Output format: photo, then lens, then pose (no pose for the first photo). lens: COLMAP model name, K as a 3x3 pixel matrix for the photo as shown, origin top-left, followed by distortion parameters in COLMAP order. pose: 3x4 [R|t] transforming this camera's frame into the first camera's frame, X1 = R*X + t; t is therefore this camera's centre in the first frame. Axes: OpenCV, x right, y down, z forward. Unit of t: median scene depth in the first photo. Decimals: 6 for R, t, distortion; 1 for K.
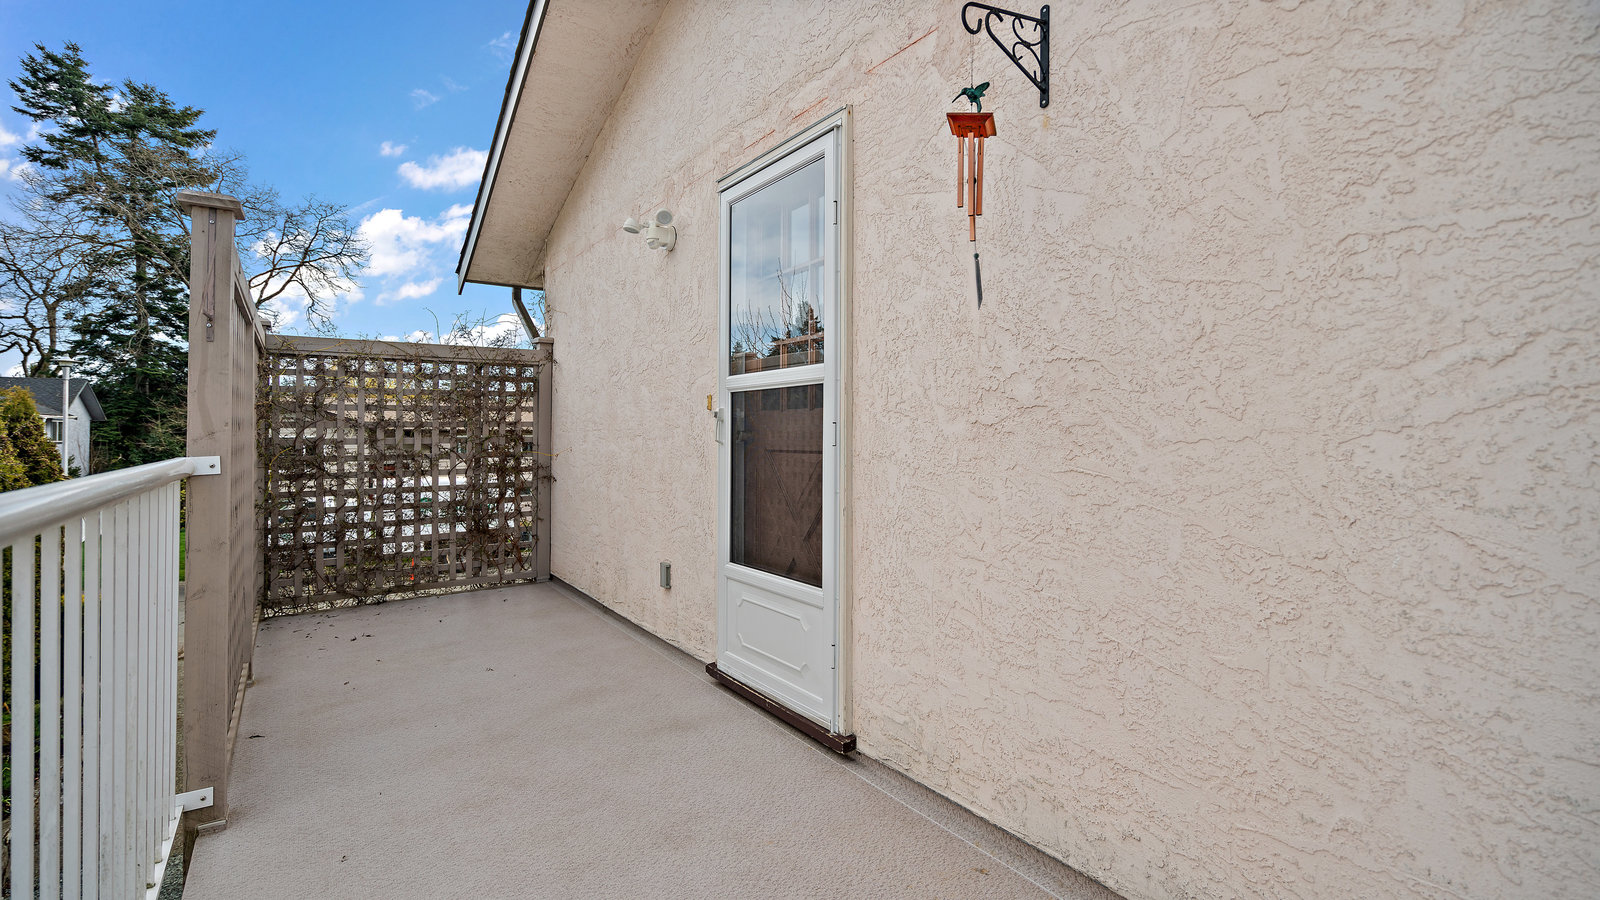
lens RADIAL K [[764.4, 0, 805.1], [0, 764.4, 425.6], [0, 0, 1]] dist [-0.033772, -0.000069]
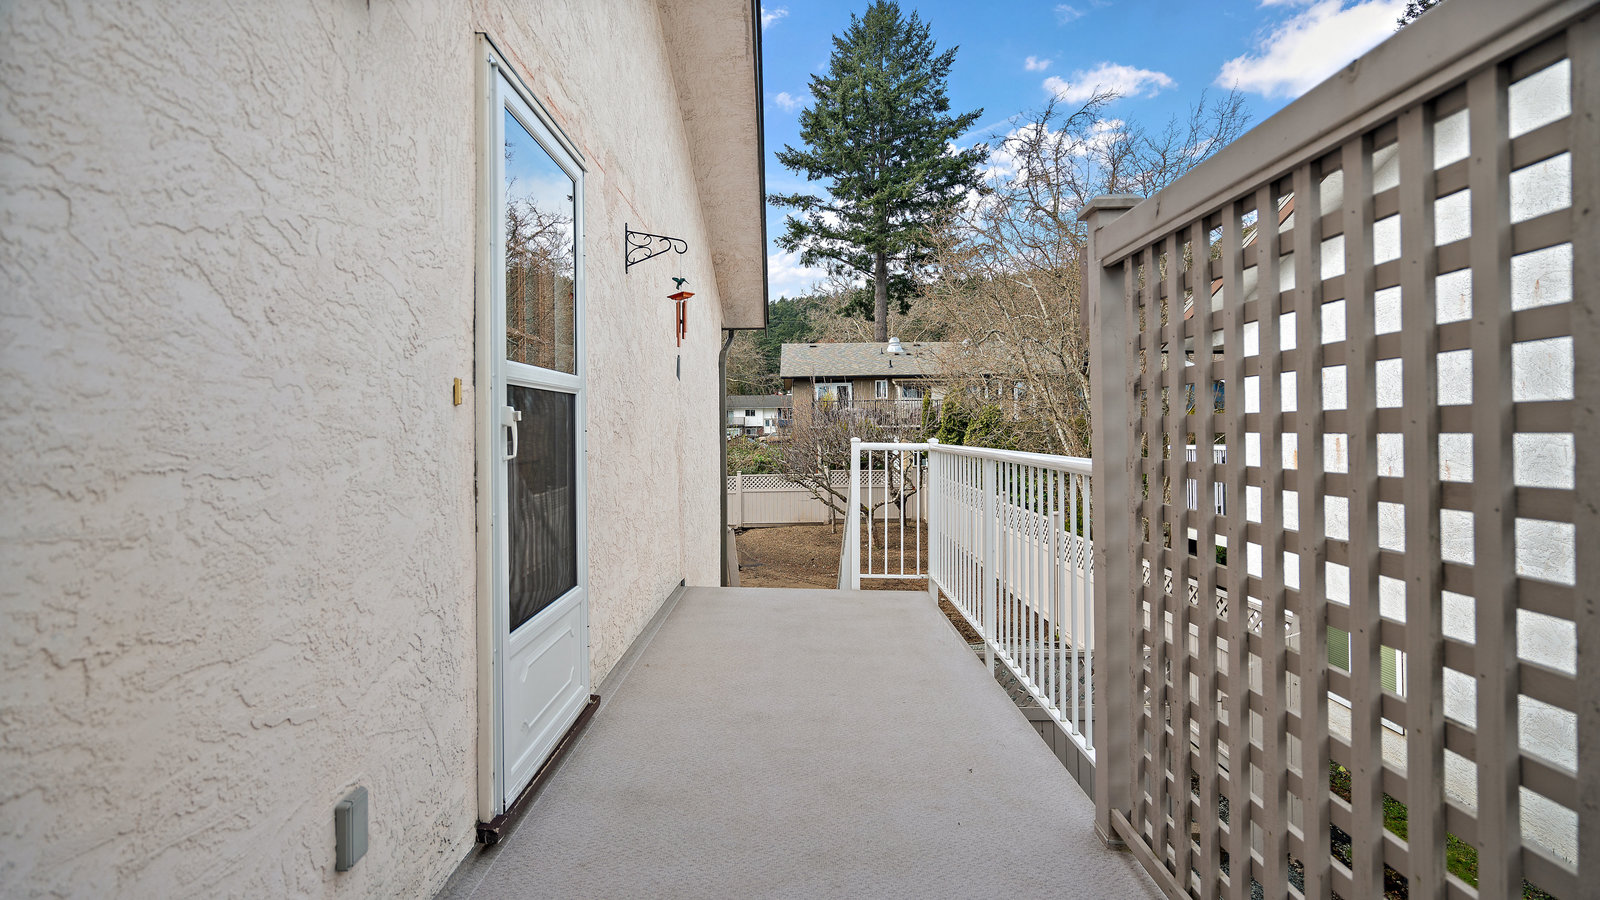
lens RADIAL K [[764.4, 0, 805.1], [0, 764.4, 425.6], [0, 0, 1]] dist [-0.033772, -0.000069]
pose [[-0.837838, 0.004755, 0.545898, -0.795528], [-0.001539, 0.999938, -0.011071, 0.000414], [-0.545917, -0.010116, -0.837778, 1.645827]]
